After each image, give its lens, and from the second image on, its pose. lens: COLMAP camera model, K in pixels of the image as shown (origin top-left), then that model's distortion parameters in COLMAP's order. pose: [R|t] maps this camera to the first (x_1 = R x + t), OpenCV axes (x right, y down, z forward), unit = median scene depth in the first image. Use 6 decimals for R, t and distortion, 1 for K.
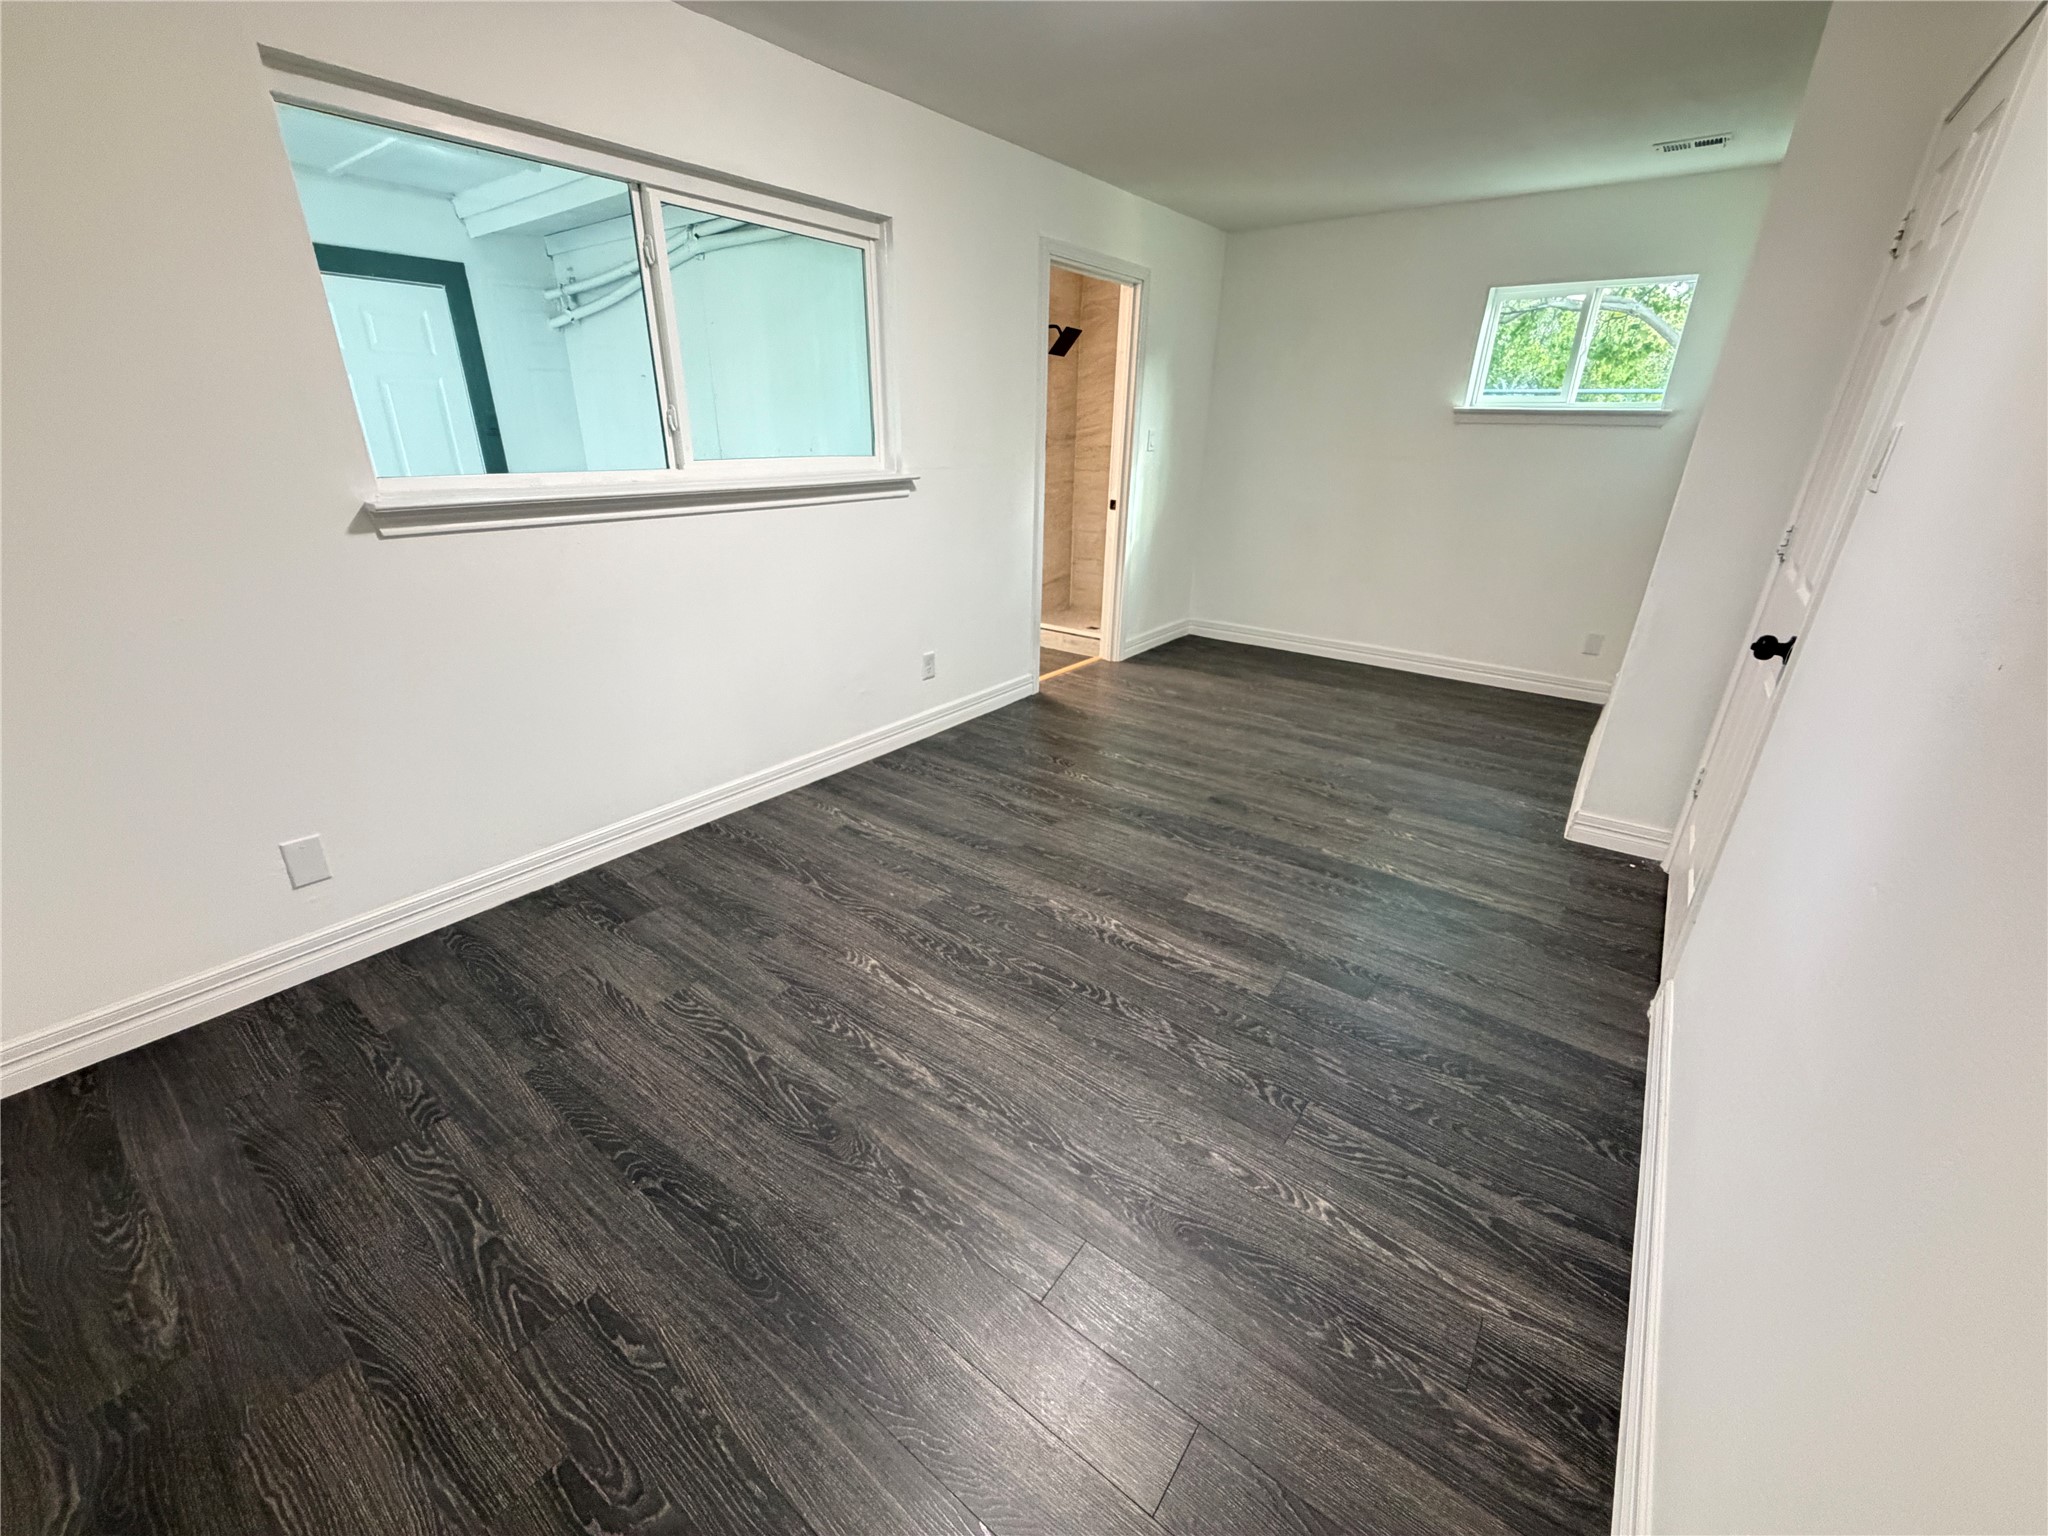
lens RADIAL K [[817.7, 0, 1015.9], [0, 817.7, 768.3], [0, 0, 1]] dist [0.000115, 0.000284]
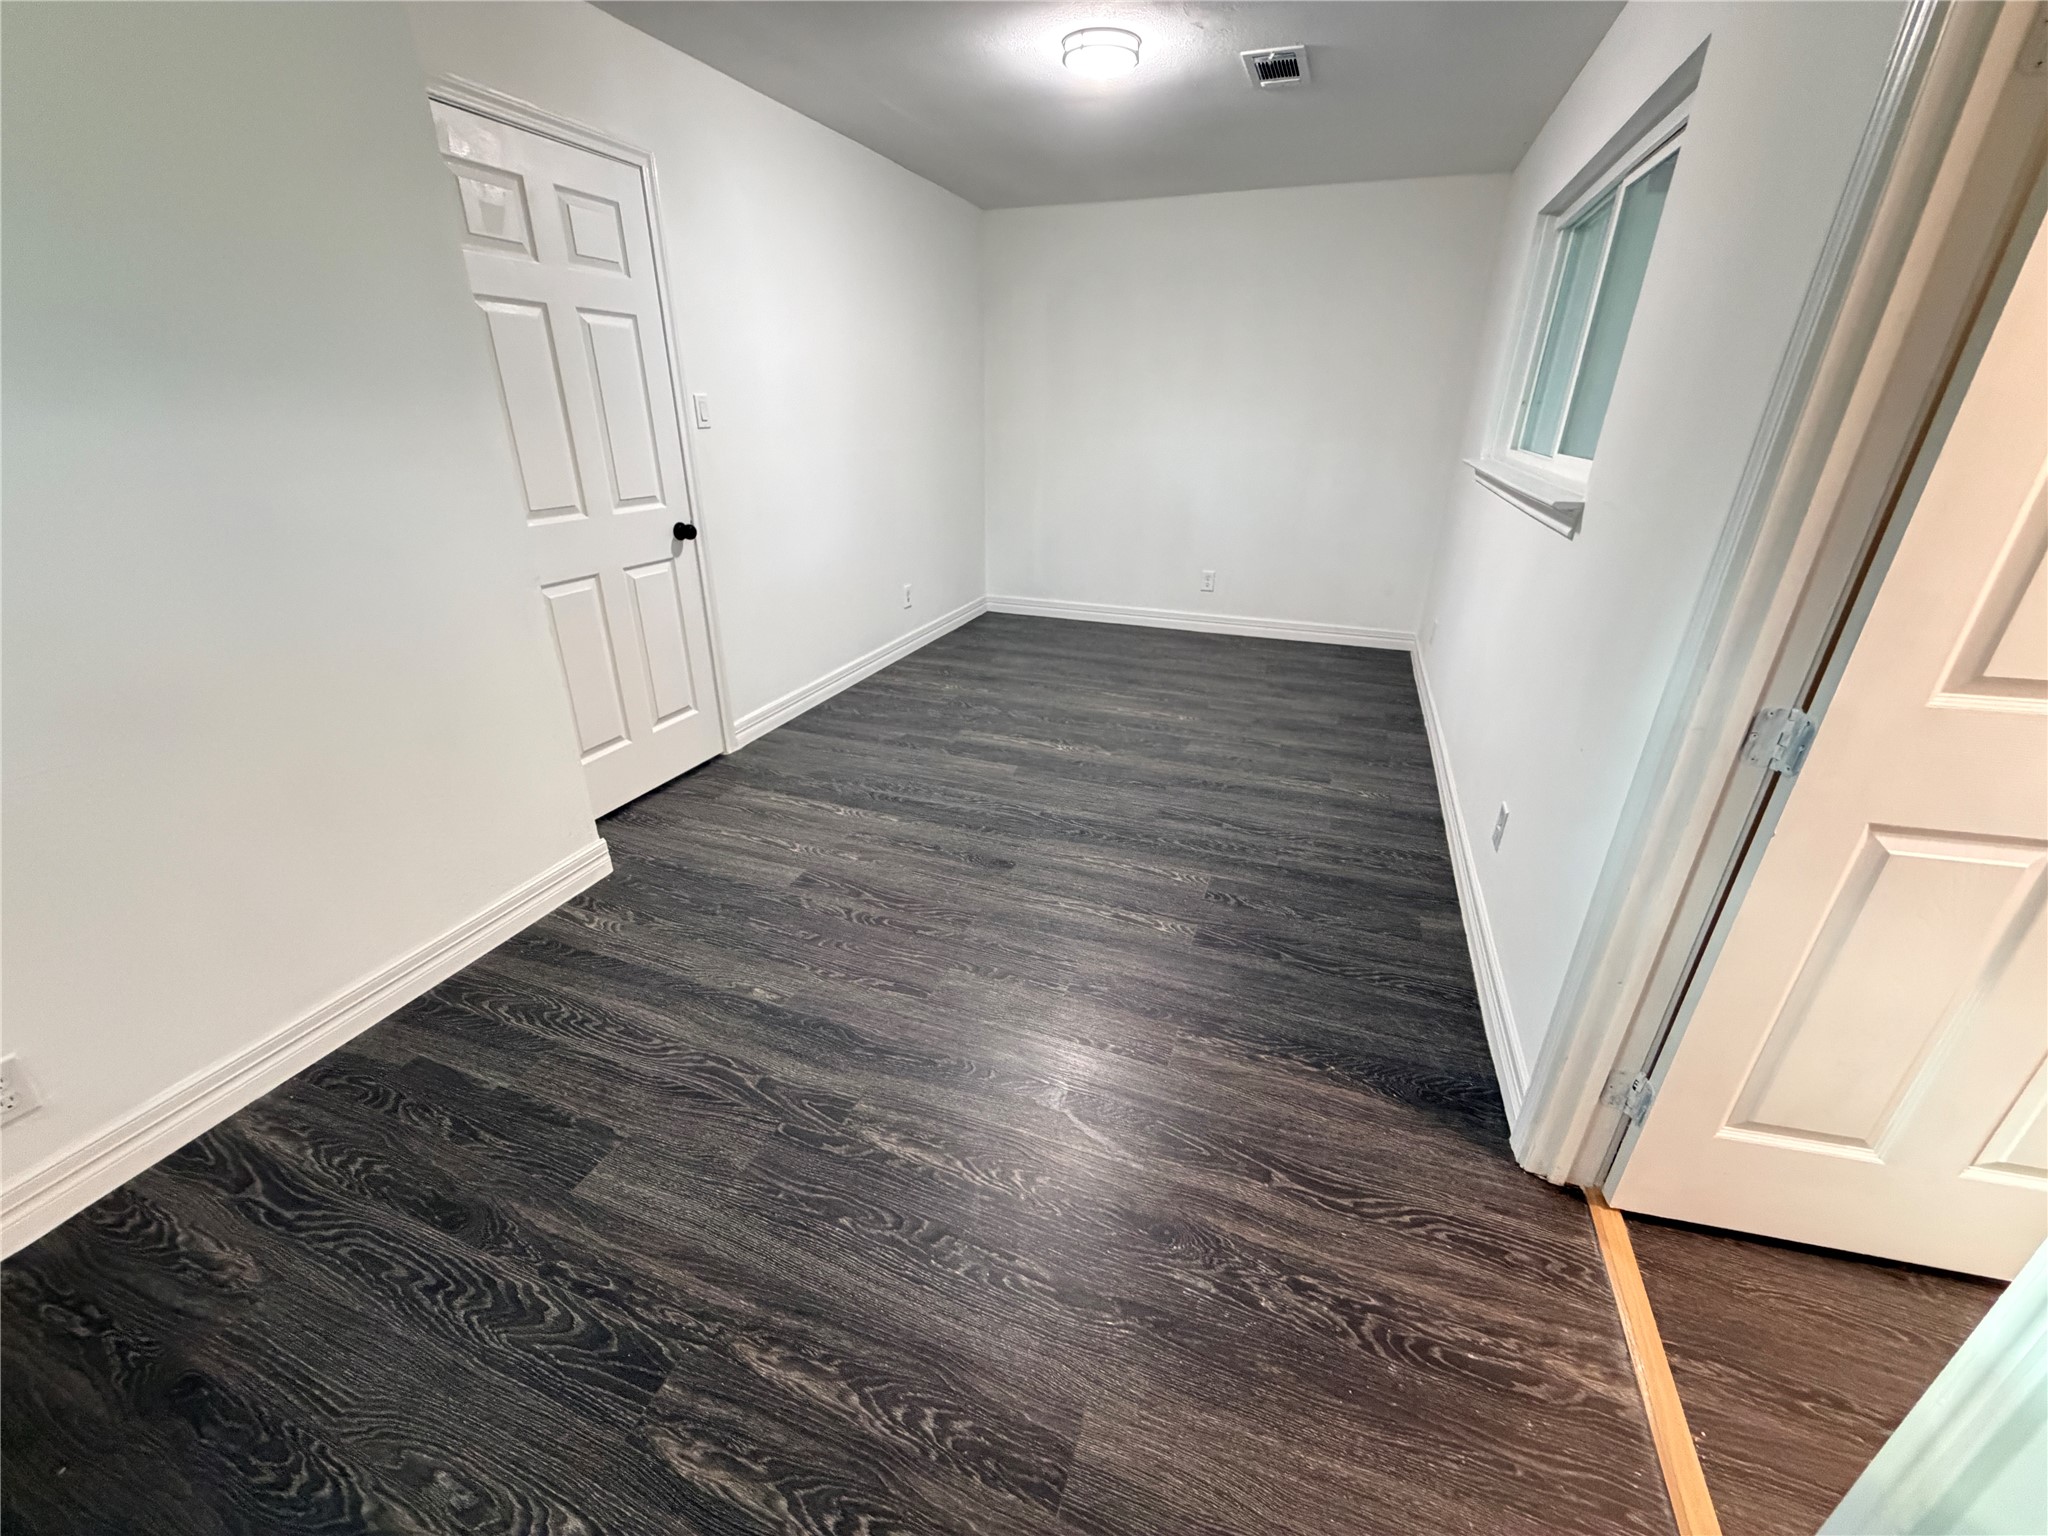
lens RADIAL K [[817.7, 0, 1015.9], [0, 817.7, 768.3], [0, 0, 1]] dist [0.000115, 0.000284]
pose [[-0.957679, 0.096795, -0.271074, 0.536850], [-0.132112, 0.688888, 0.712727, -0.735823], [0.255728, 0.718376, -0.646946, 1.758115]]
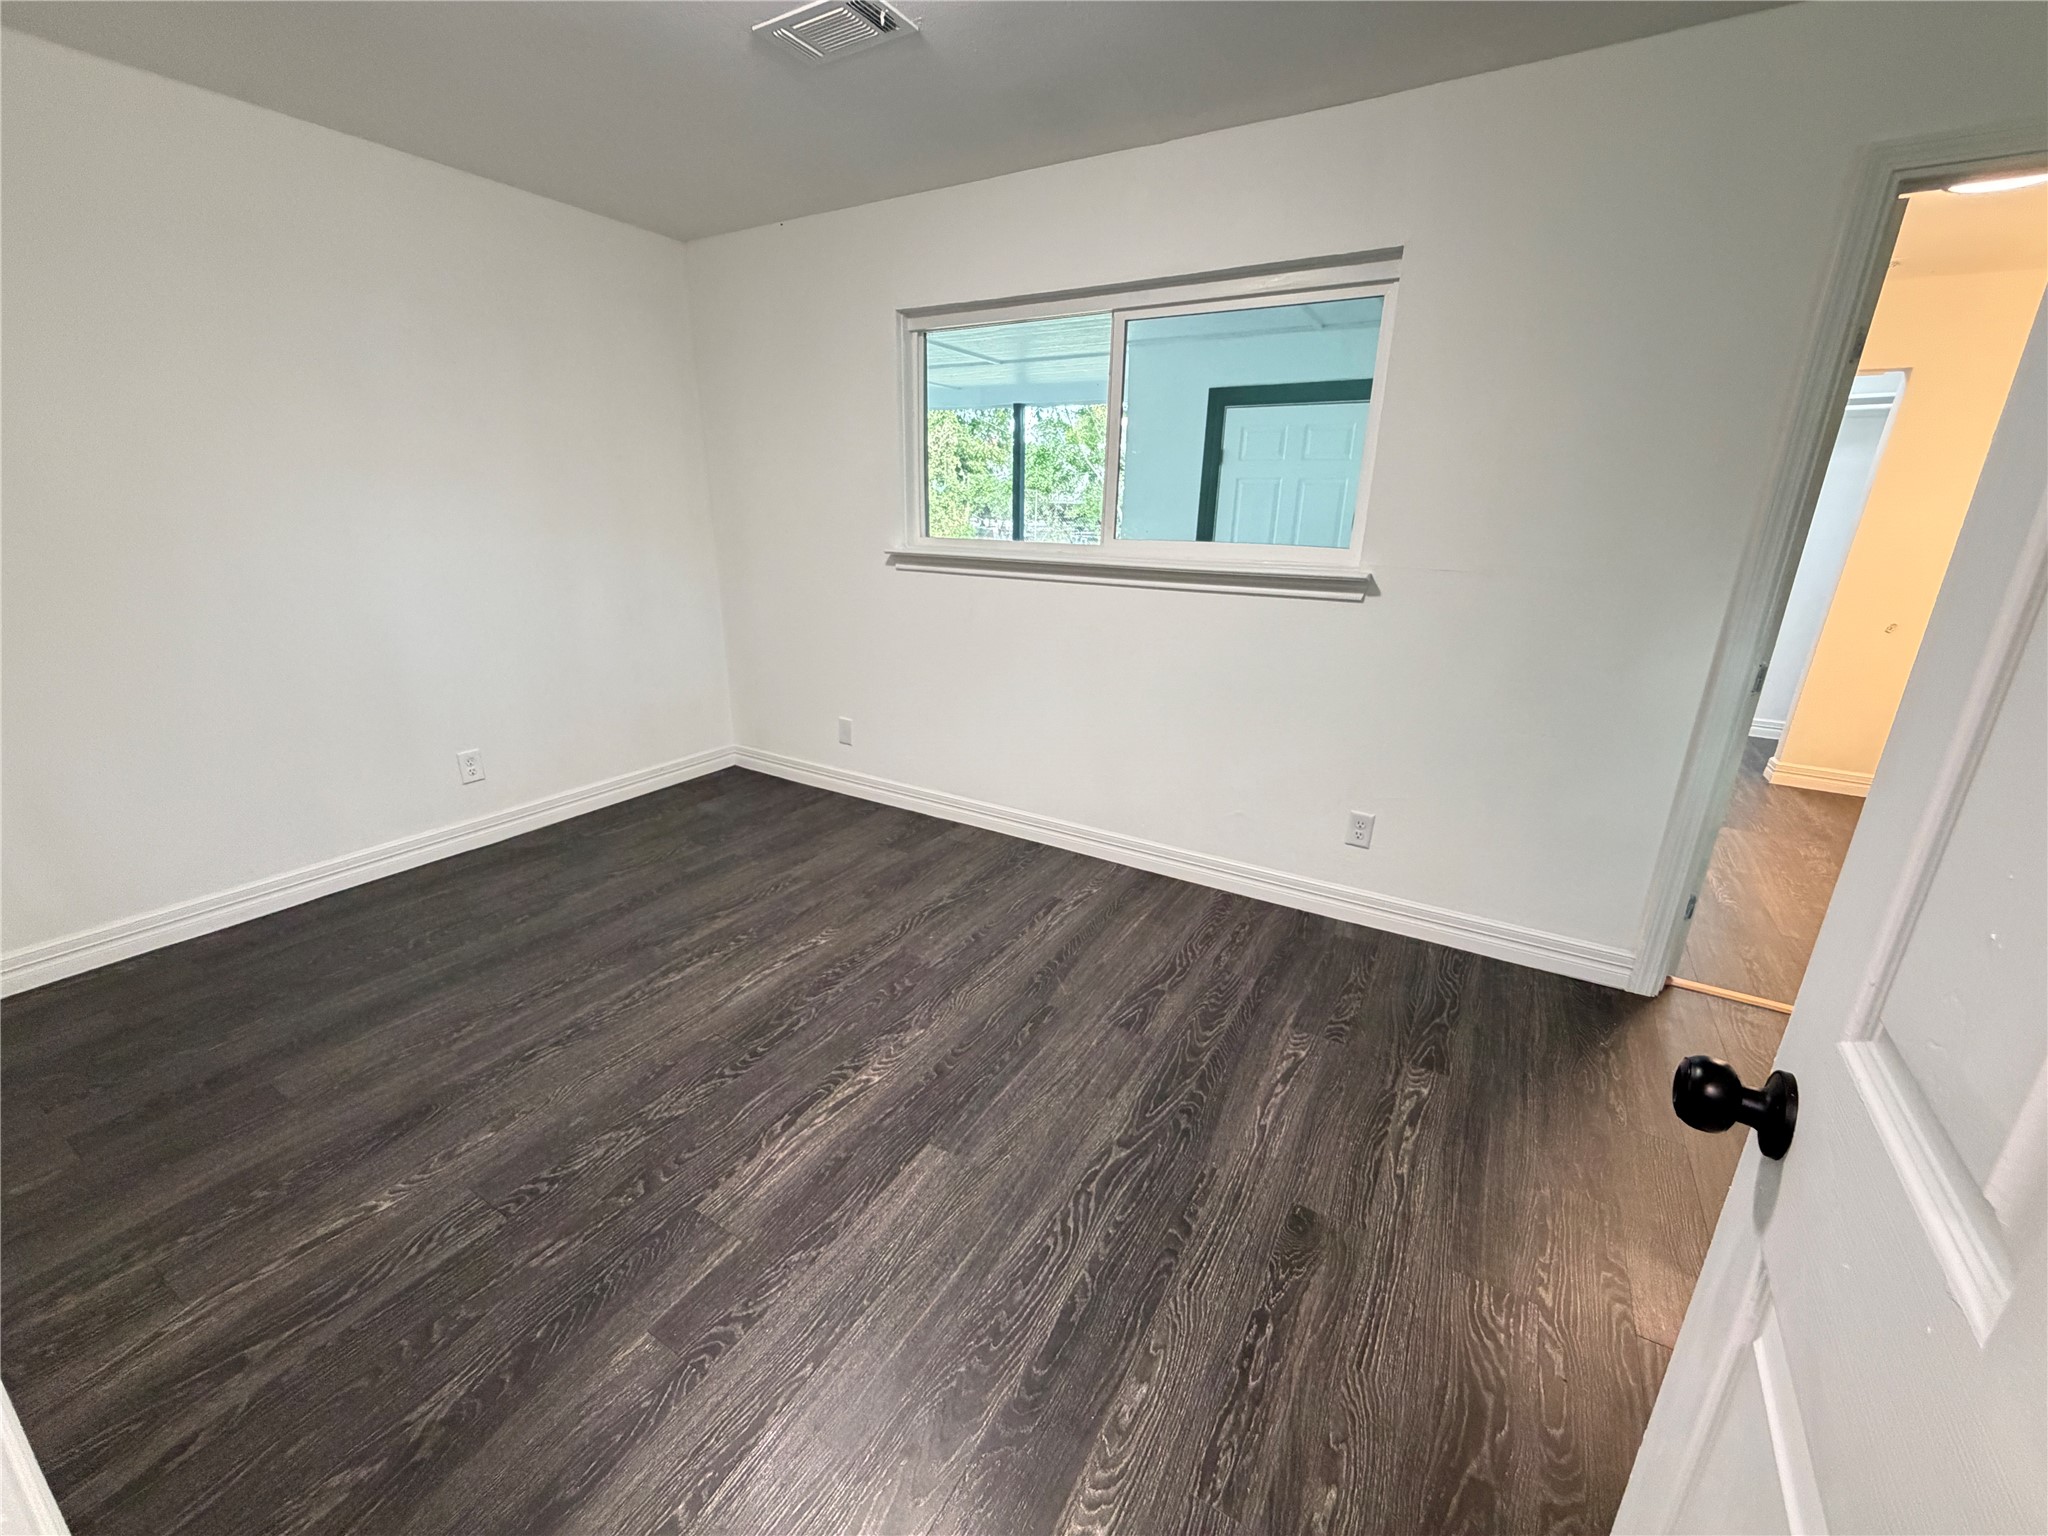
lens RADIAL K [[817.7, 0, 1015.9], [0, 817.7, 768.3], [0, 0, 1]] dist [0.000115, 0.000284]
pose [[0.108585, 0.293180, -0.949871, 0.747852], [-0.401592, 0.887016, 0.227872, -0.302178], [0.909359, 0.356717, 0.214055, 0.759184]]
